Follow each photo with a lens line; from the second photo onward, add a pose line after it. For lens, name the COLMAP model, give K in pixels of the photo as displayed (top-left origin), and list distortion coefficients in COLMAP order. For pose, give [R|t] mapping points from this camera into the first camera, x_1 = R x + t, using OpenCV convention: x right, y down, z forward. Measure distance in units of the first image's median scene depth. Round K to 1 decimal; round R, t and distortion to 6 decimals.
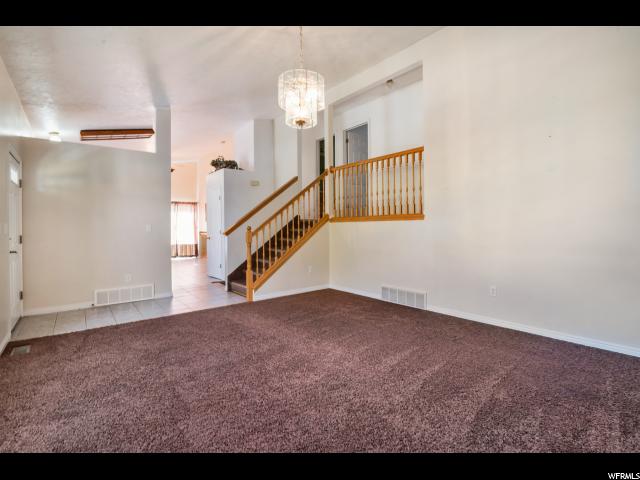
lens RADIAL K [[297.2, 0, 314.8], [0, 297.2, 226.3], [0, 0, 1]] dist [-0.023022, -0.001169]
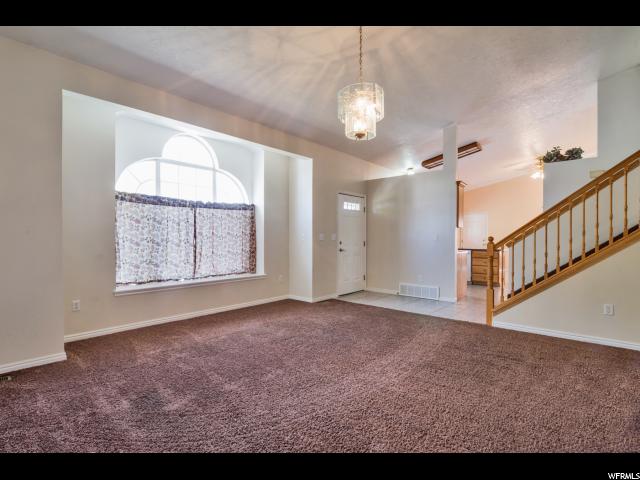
lens RADIAL K [[297.2, 0, 322.0], [0, 297.2, 239.9], [0, 0, 1]] dist [-0.023022, -0.001169]
pose [[0.193885, 0.016896, -0.980879, 0.520271], [-0.002911, 0.999857, 0.016647, -0.002886], [0.981020, -0.000373, 0.193906, 0.379269]]
